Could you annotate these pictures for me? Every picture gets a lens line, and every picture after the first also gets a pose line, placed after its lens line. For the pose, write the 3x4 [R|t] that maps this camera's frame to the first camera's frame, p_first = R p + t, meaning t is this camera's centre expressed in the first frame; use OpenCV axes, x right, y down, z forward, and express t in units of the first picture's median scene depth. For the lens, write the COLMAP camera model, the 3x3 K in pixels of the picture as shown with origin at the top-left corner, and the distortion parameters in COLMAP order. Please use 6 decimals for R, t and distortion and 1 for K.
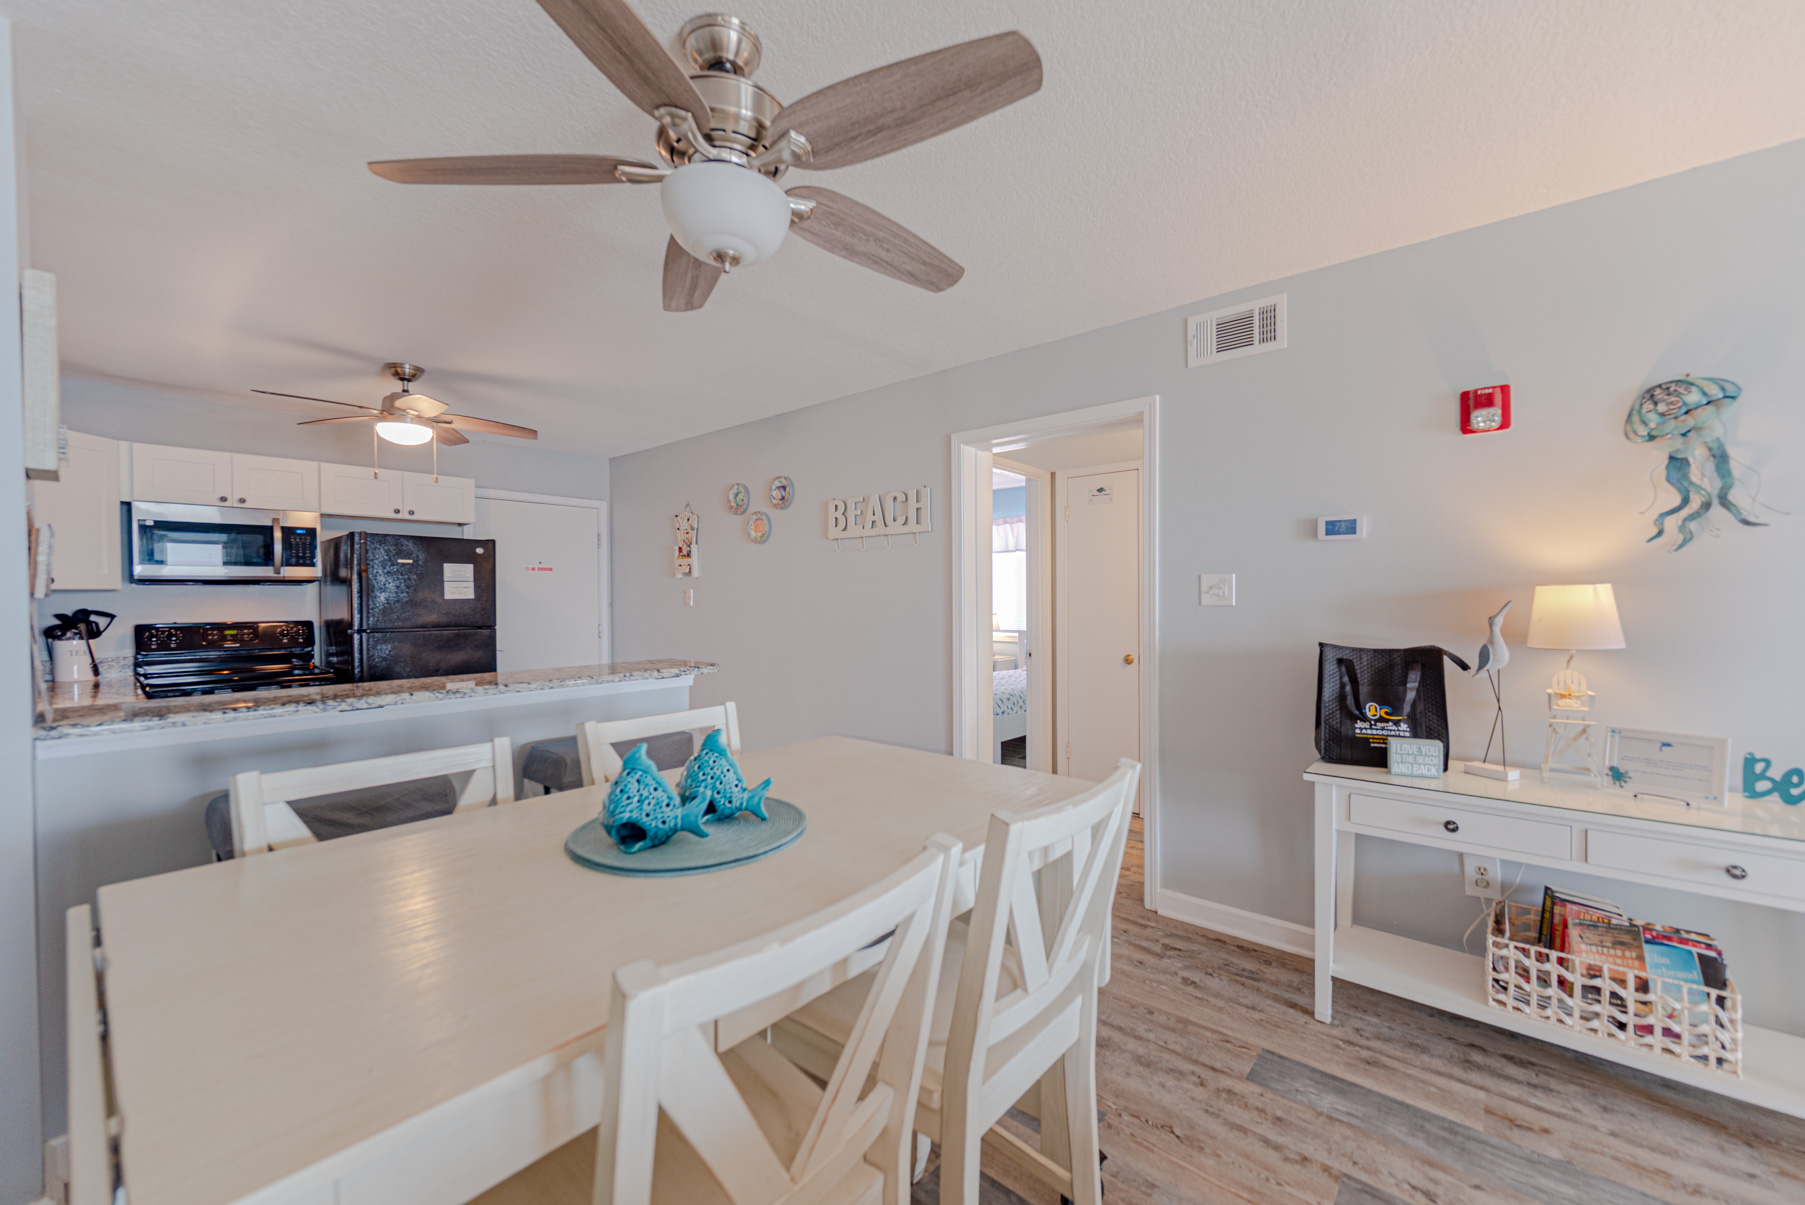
lens RADIAL K [[711.0, 0, 905.2], [0, 711.0, 598.6], [0, 0, 1]] dist [-0.001512, -0.000185]
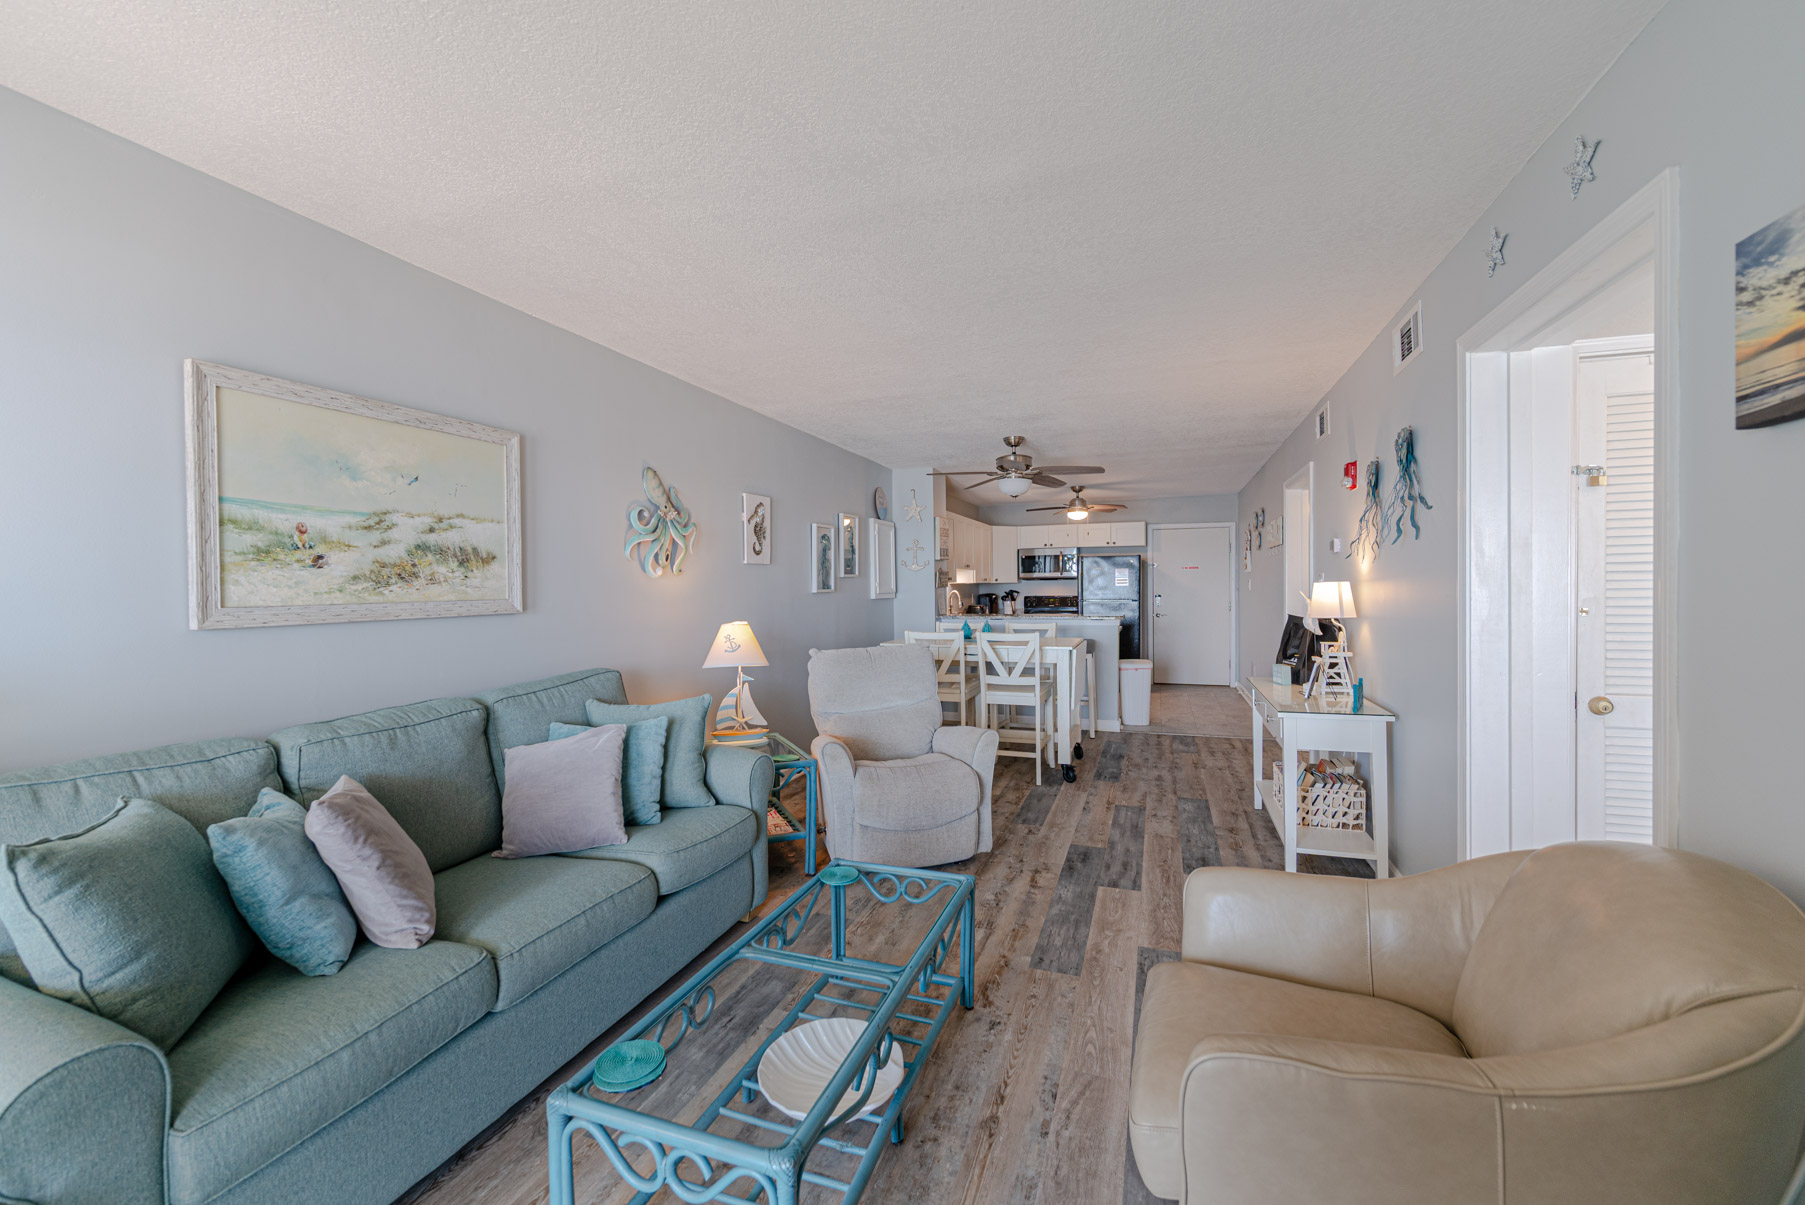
lens RADIAL K [[711.0, 0, 905.2], [0, 711.0, 598.6], [0, 0, 1]] dist [-0.001512, -0.000185]
pose [[0.359957, 0.018764, -0.932780, 1.179467], [0.005703, 0.999735, 0.022312, -0.014802], [0.932952, -0.013351, 0.359754, -0.336709]]
